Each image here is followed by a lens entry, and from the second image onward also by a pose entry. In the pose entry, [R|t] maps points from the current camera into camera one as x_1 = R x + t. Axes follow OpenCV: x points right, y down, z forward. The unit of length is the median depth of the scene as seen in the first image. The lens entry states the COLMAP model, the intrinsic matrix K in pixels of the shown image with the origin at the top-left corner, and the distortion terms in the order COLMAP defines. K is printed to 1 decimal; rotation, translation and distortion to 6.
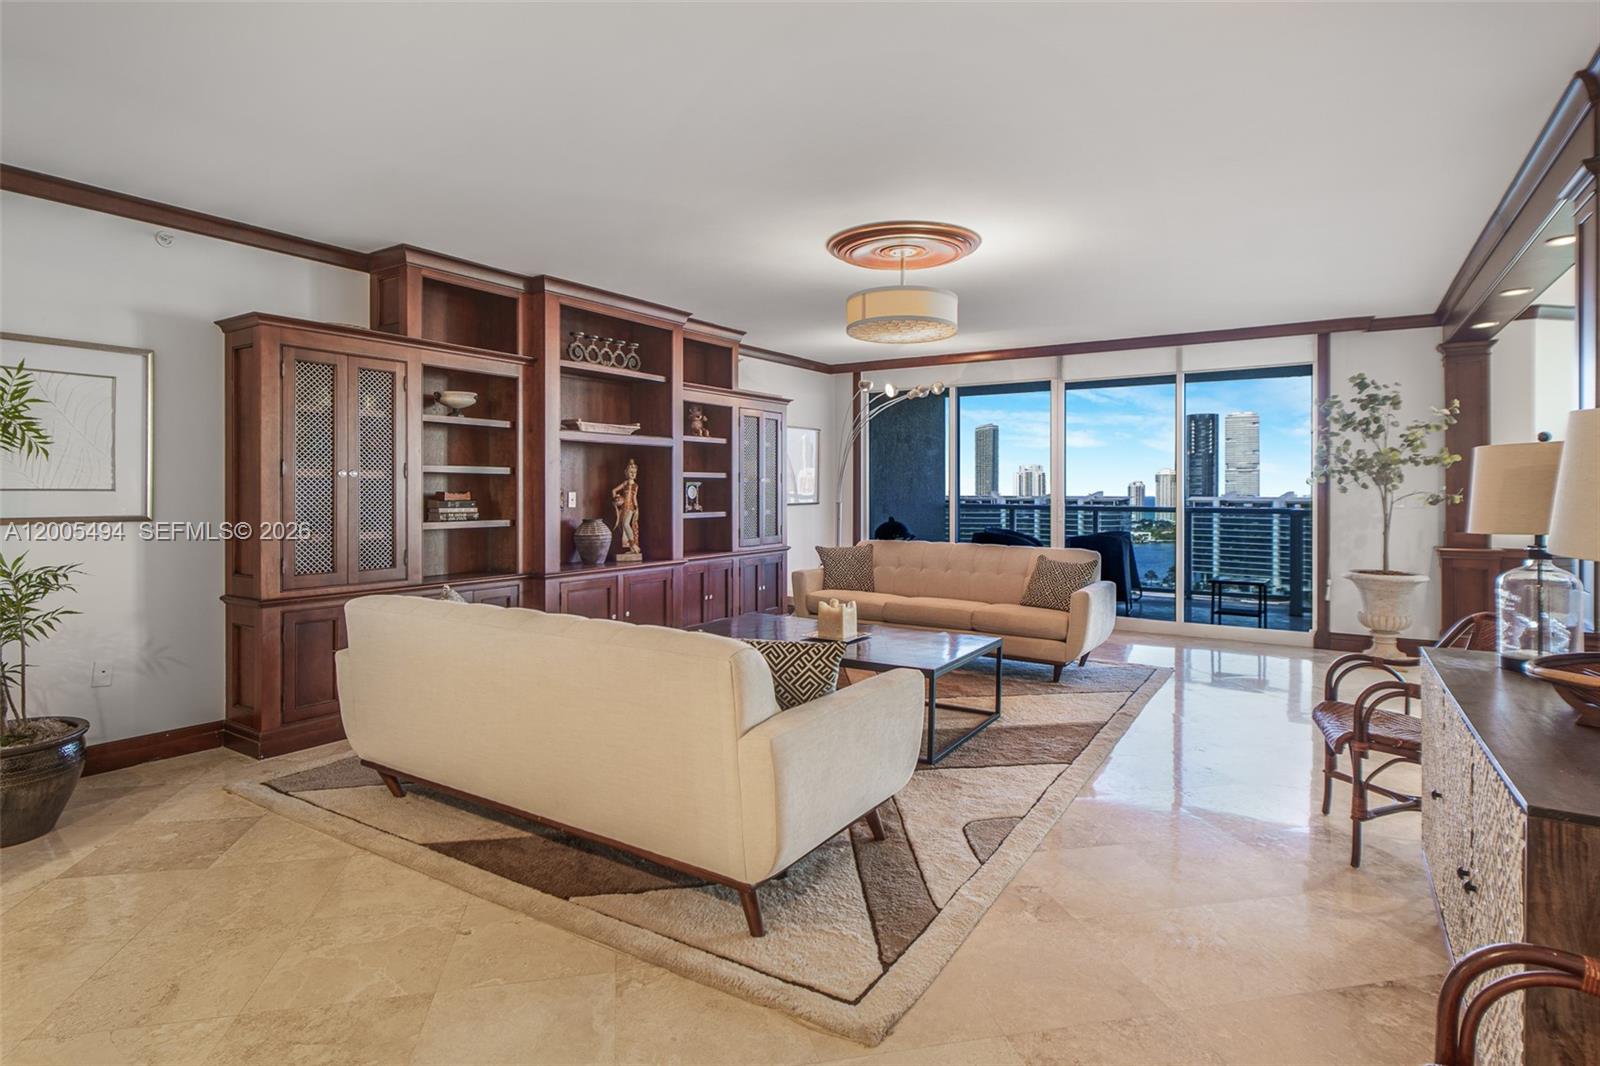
lens RADIAL K [[845.3, 0, 797.1], [0, 845.3, 489.7], [0, 0, 1]] dist [-0.001099, -0.000166]
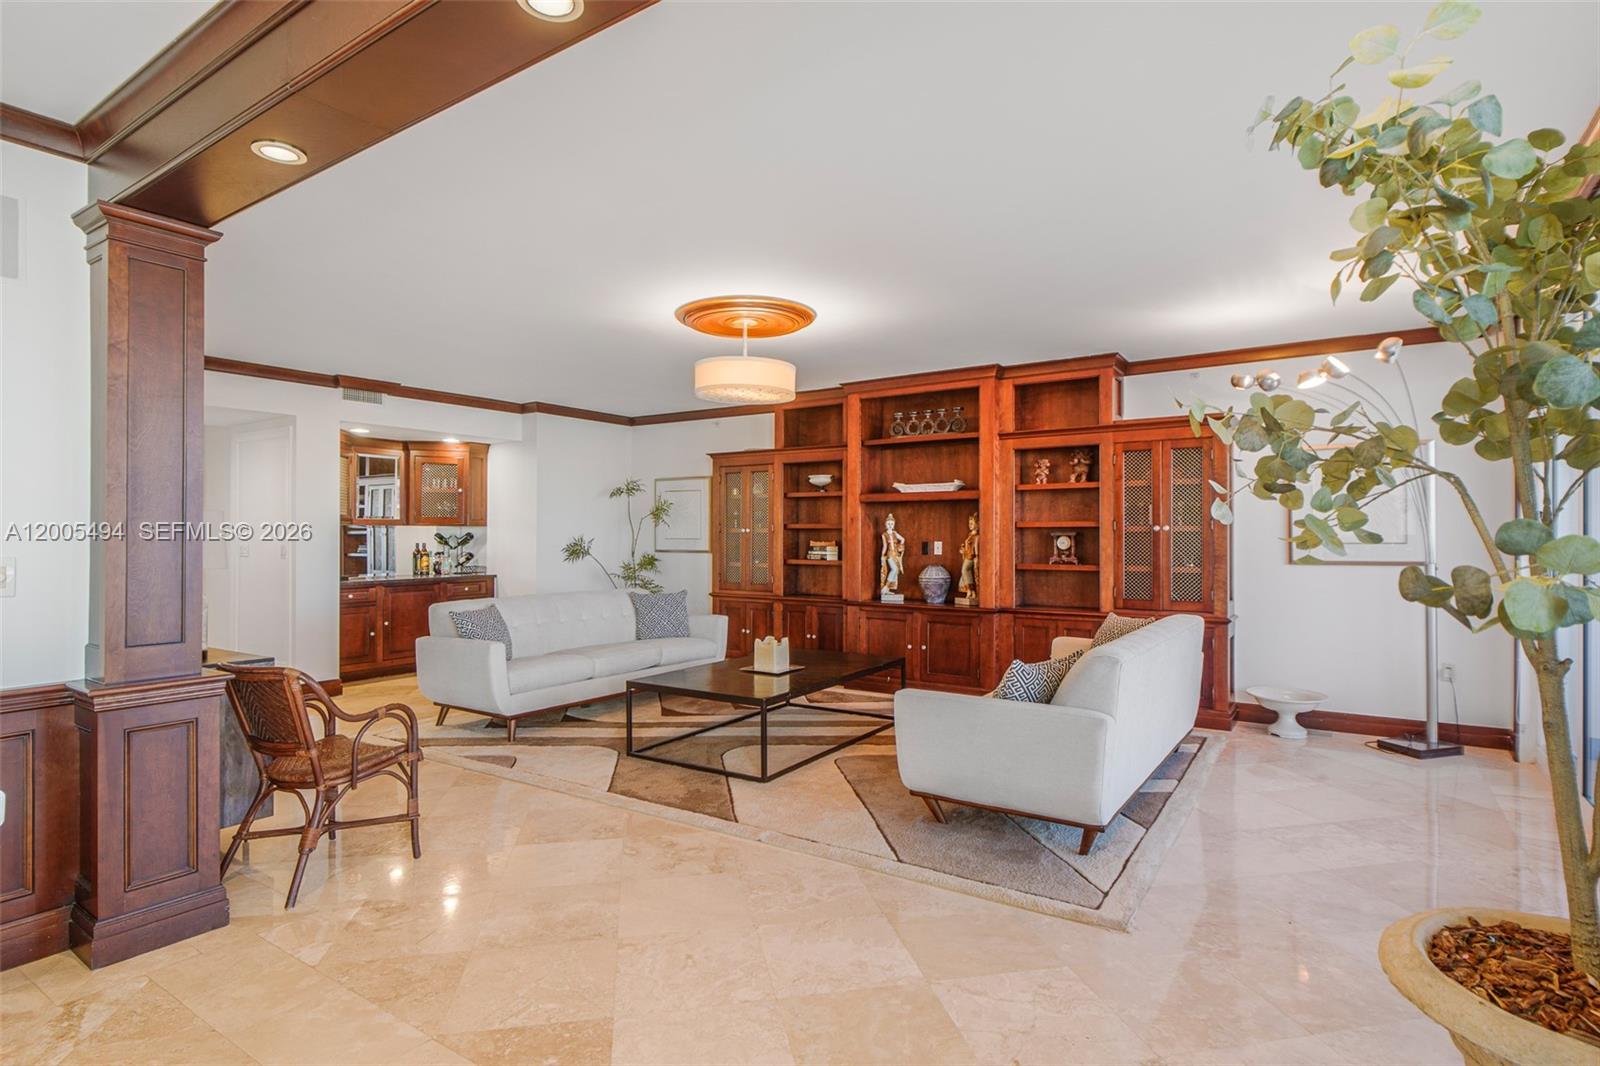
lens RADIAL K [[828.0, 0, 800.0], [0, 828.0, 533.0], [0, 0, 1]] dist [0.000155, 0.000055]
pose [[-0.029200, -0.007038, -0.999549, 0.881086], [-0.003784, 0.999969, -0.006931, -0.000519], [0.999566, 0.003580, -0.029226, 0.815672]]
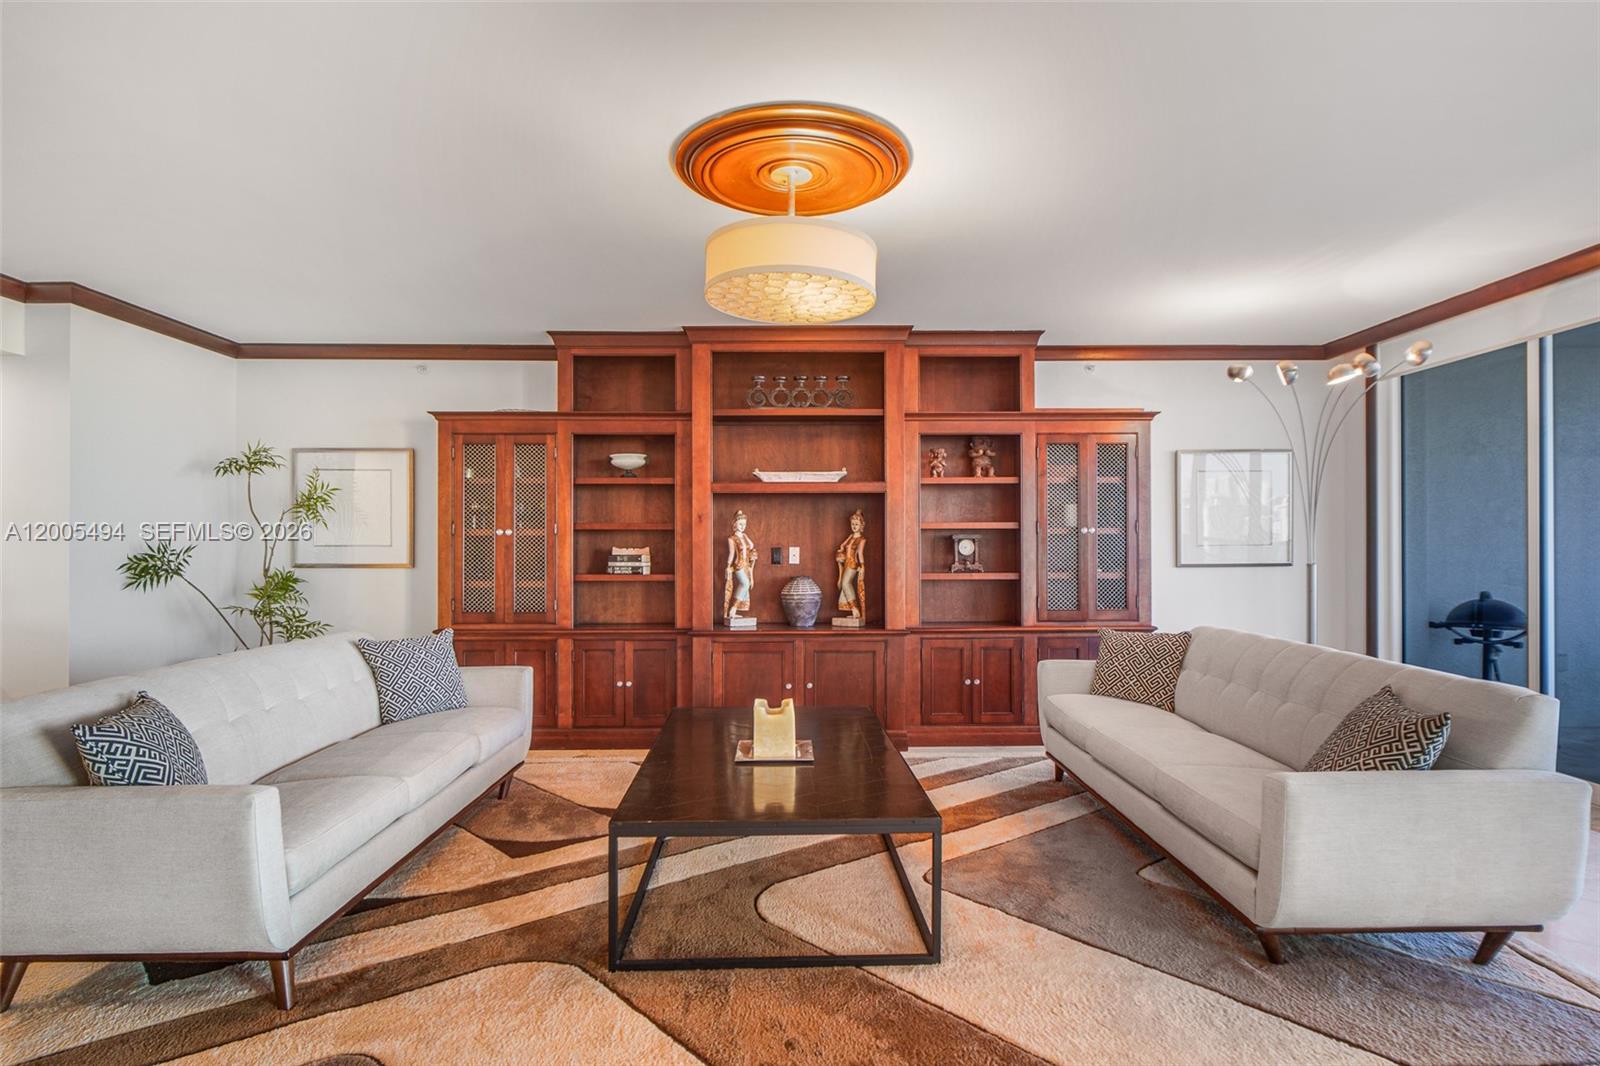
lens RADIAL K [[828.4, 0, 804.1], [0, 828.4, 541.3], [0, 0, 1]] dist [-0.001483, 0.000431]
pose [[0.556210, -0.006292, -0.831018, 0.484890], [0.002021, 0.999979, -0.006218, 0.001927], [0.831039, 0.001779, 0.556211, 0.486592]]
